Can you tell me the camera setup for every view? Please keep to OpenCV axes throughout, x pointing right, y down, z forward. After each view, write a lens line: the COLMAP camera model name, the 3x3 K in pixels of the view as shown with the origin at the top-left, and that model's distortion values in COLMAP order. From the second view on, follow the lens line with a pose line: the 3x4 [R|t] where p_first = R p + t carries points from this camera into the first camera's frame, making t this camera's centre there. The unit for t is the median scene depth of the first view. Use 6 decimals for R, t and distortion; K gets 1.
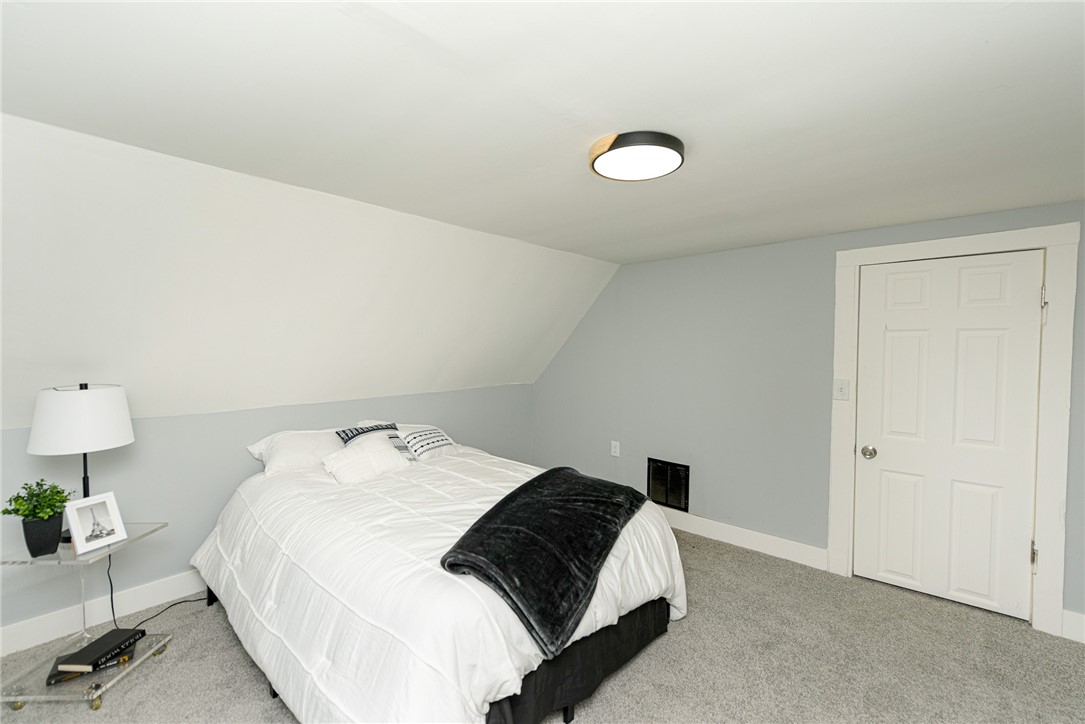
lens RADIAL K [[440.1, 0, 549.6], [0, 440.1, 357.8], [0, 0, 1]] dist [0.001561, 0.000156]
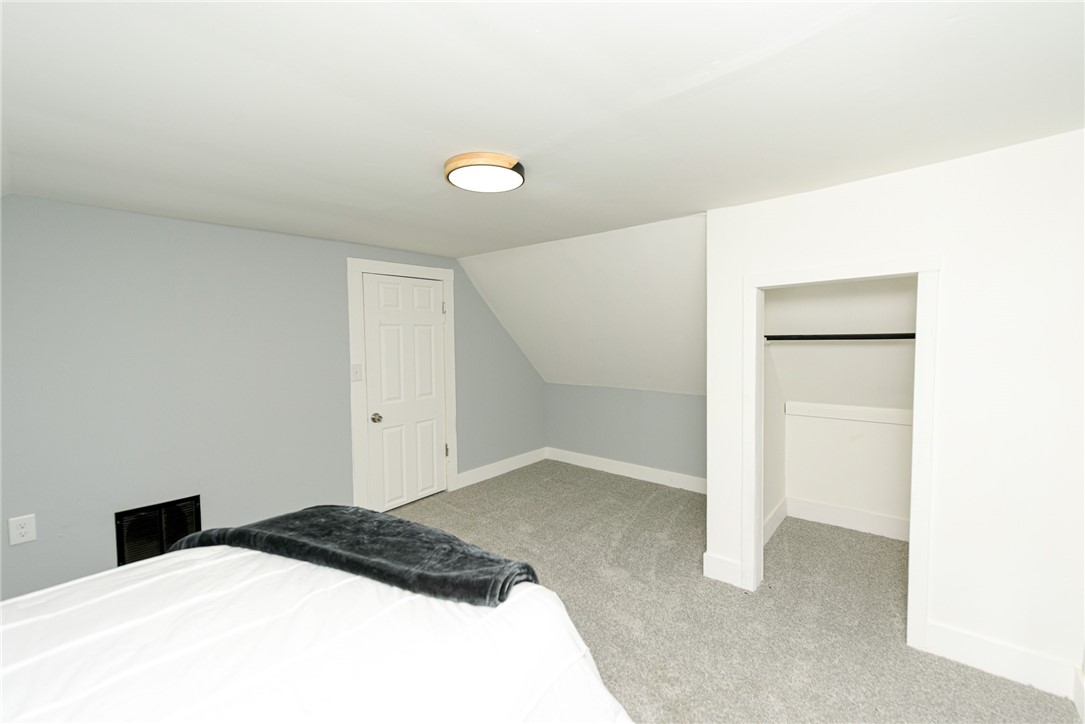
lens RADIAL K [[440.1, 0, 549.6], [0, 440.1, 357.8], [0, 0, 1]] dist [0.001561, 0.000156]
pose [[0.000248, -0.057710, 0.998333, -0.549902], [0.042626, 0.997427, 0.057647, -0.016051], [-0.999091, 0.042540, 0.002708, 0.462969]]
